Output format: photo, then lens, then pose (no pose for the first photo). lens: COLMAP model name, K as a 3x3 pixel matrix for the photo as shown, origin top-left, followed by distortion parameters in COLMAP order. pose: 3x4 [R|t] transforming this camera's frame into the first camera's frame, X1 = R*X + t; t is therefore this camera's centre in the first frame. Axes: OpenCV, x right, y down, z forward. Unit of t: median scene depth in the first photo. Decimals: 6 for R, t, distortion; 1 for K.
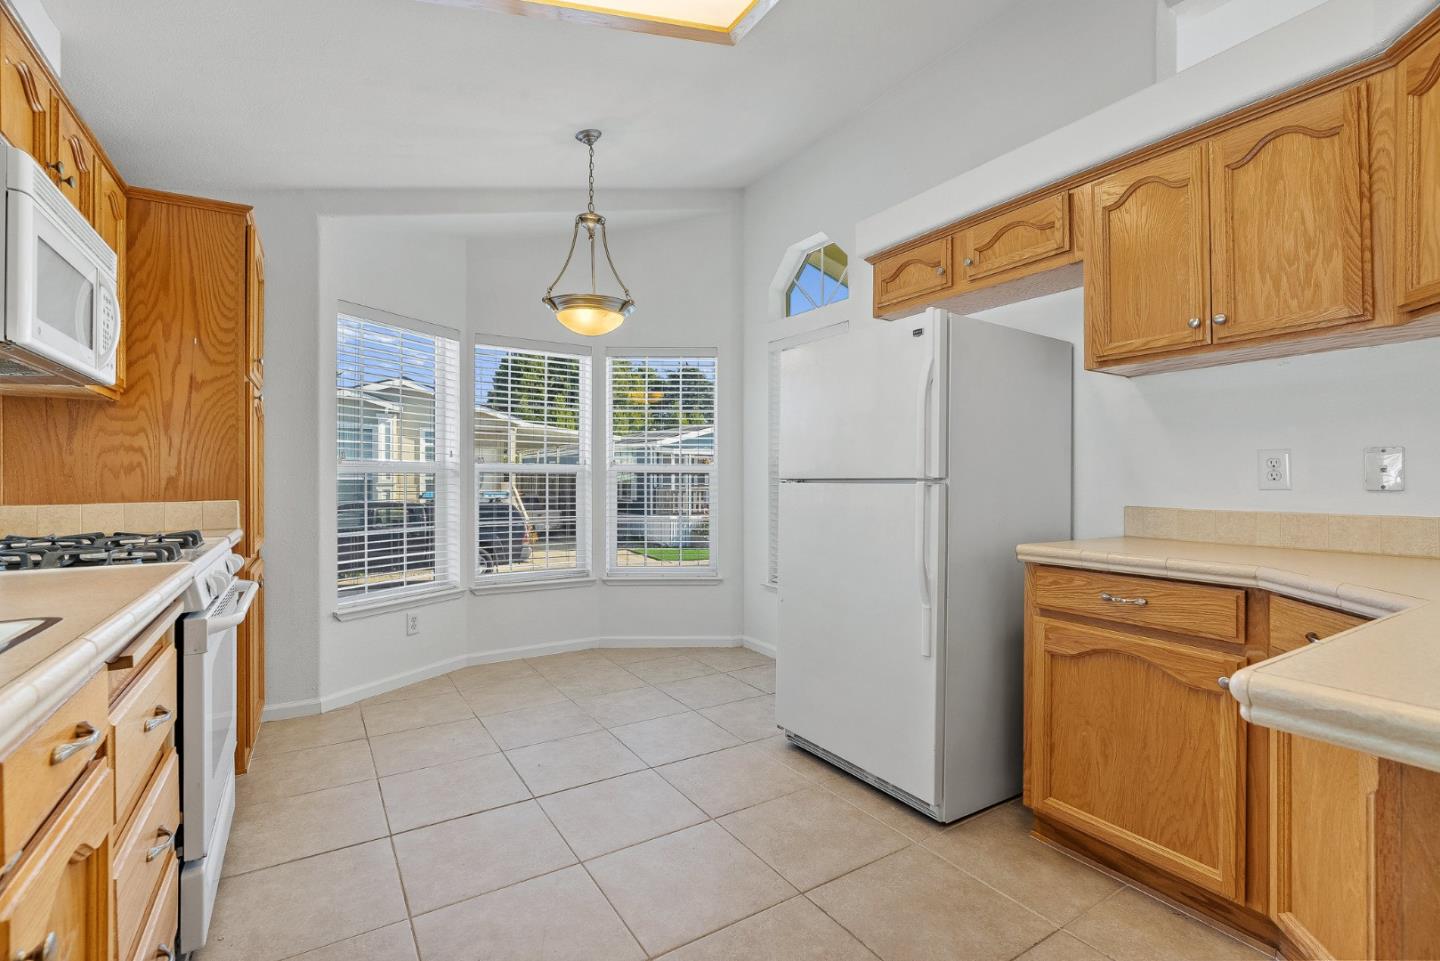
lens RADIAL K [[653.7, 0, 721.3], [0, 653.7, 477.0], [0, 0, 1]] dist [-0.005253, 0.001273]
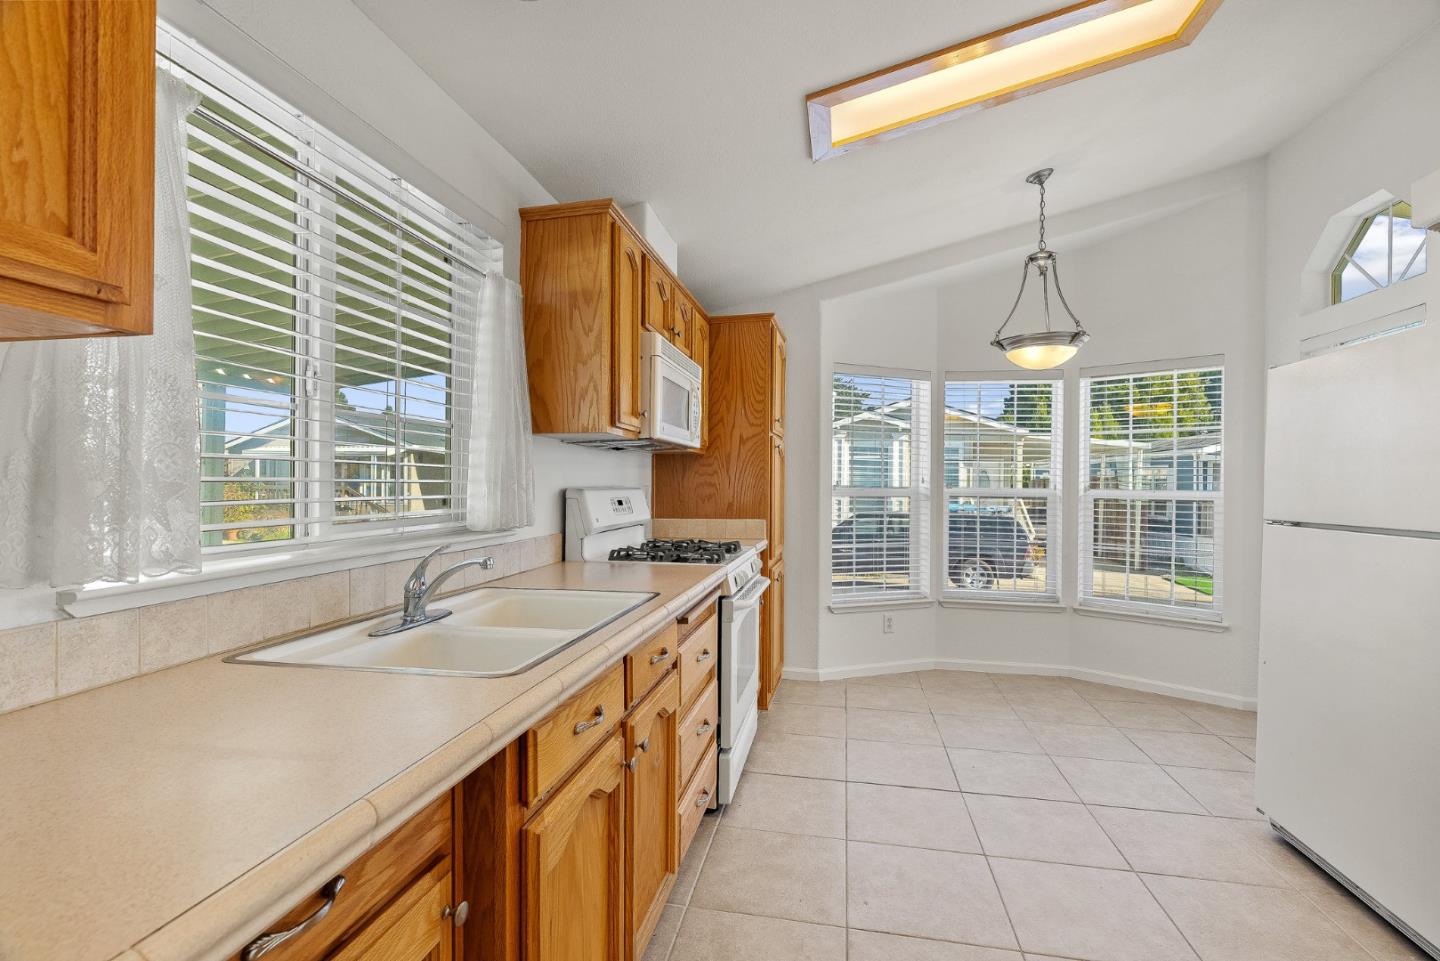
lens RADIAL K [[652.2, 0, 721.5], [0, 652.2, 482.4], [0, 0, 1]] dist [-0.001320, 0.000615]
pose [[0.729413, 0.004920, -0.684056, 0.175582], [-0.007709, 0.999970, -0.001028, -0.044385], [0.684031, 0.006023, 0.729428, -0.117729]]
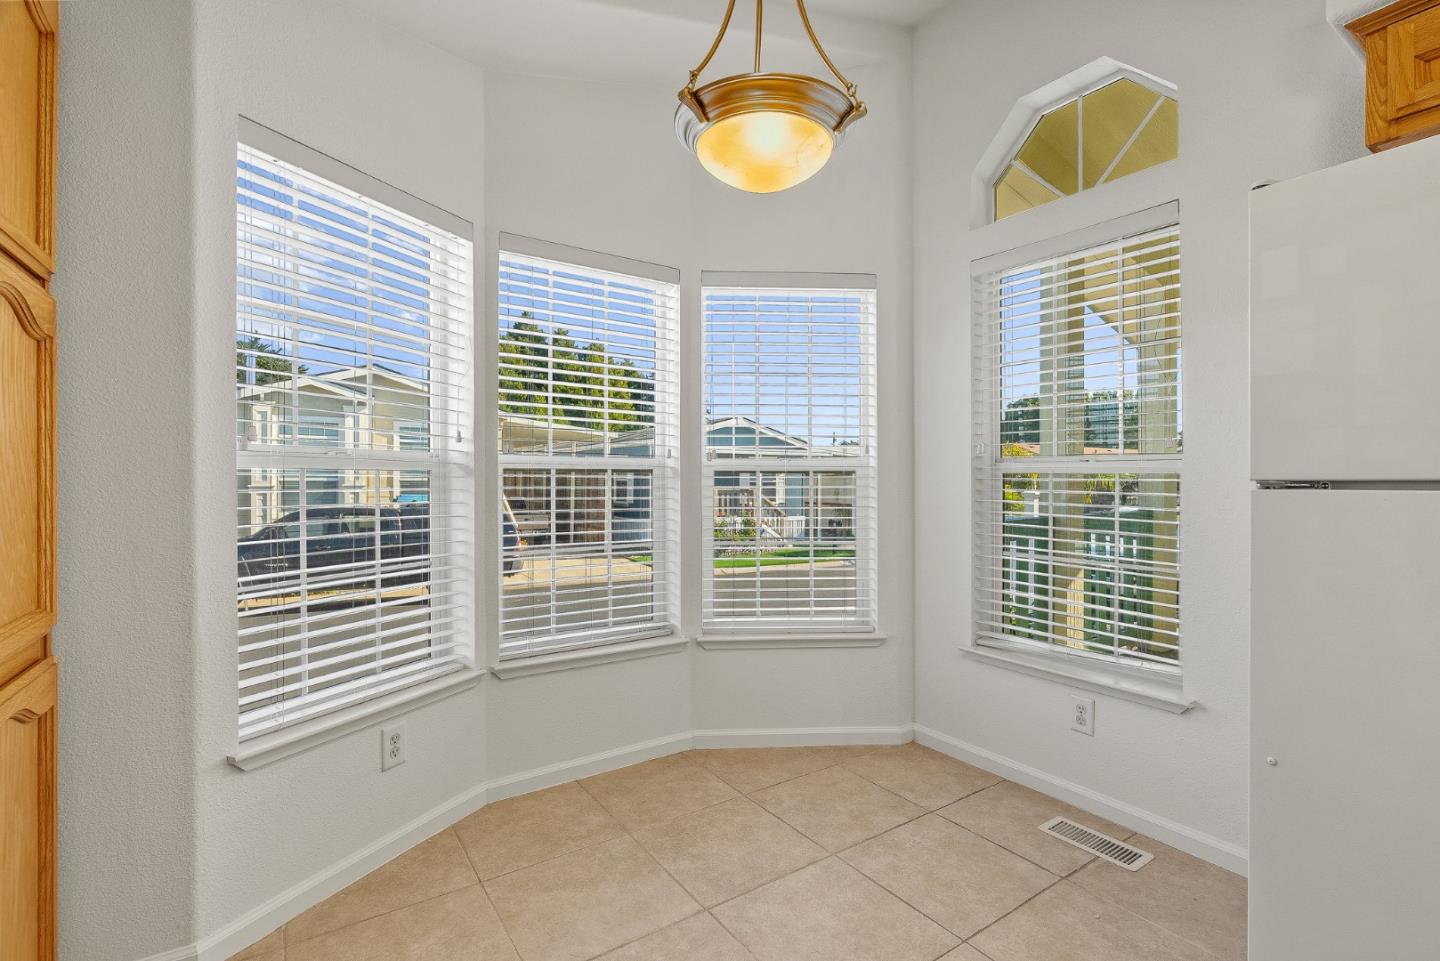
lens RADIAL K [[653.7, 0, 721.3], [0, 653.7, 477.0], [0, 0, 1]] dist [-0.005253, 0.001273]
pose [[0.999362, -0.000644, 0.035719, -0.322732], [0.000664, 1.000000, -0.000547, 0.000553], [-0.035719, 0.000570, 0.999362, 0.662472]]
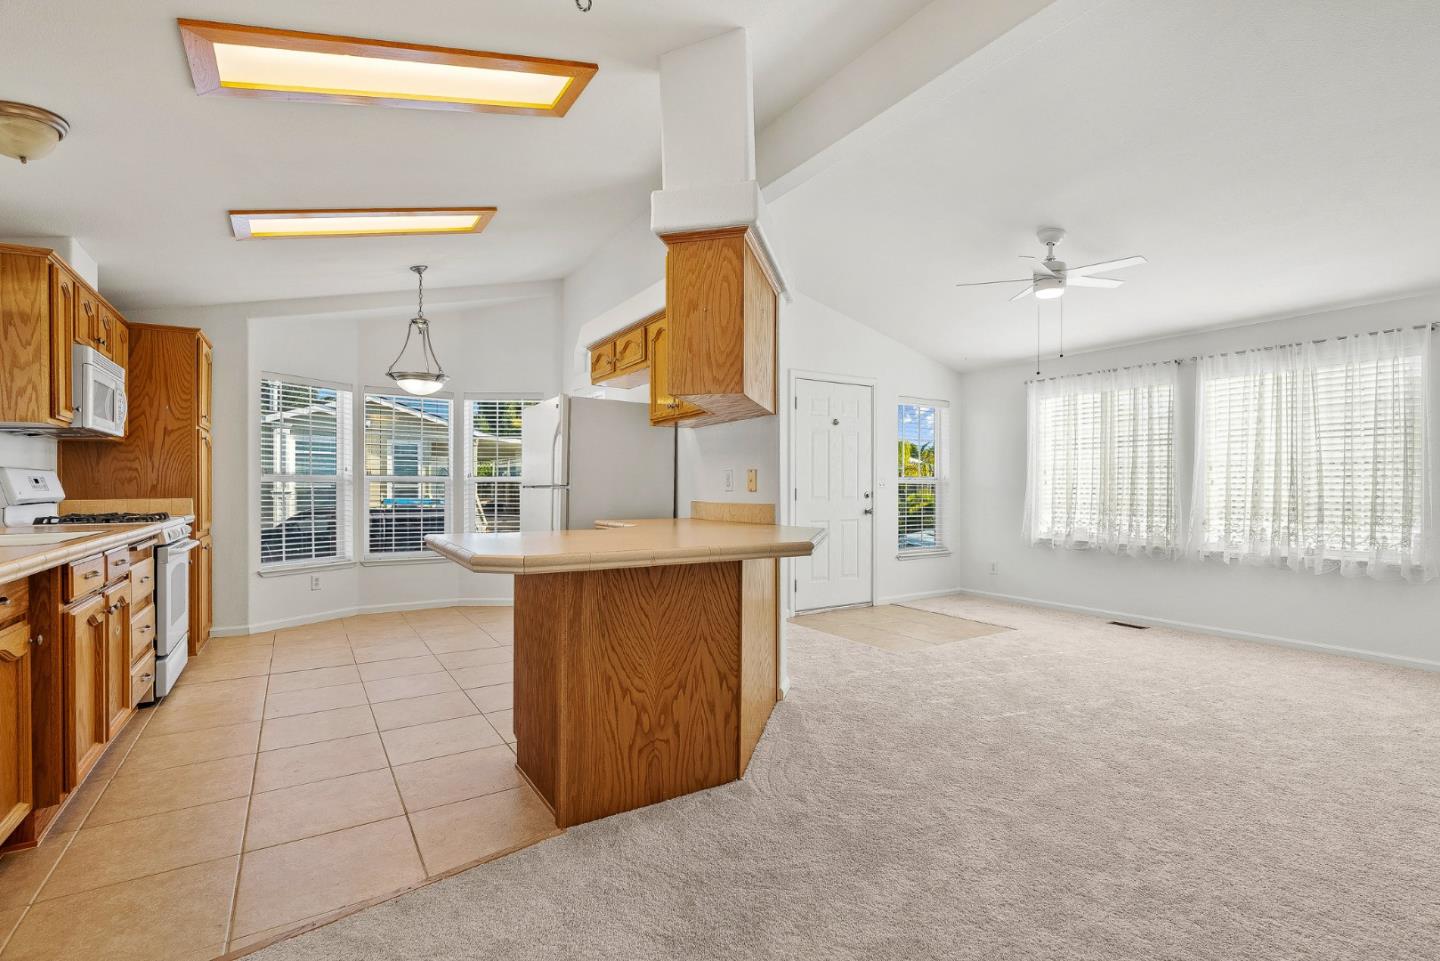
lens RADIAL K [[665.9, 0, 719.7], [0, 665.9, 485.4], [0, 0, 1]] dist [-0.001855, 0.000354]
pose [[1.000000, -0.000308, -0.000708, 0.675596], [0.000308, 1.000000, -0.000107, 0.002562], [0.000708, 0.000106, 1.000000, -0.783144]]
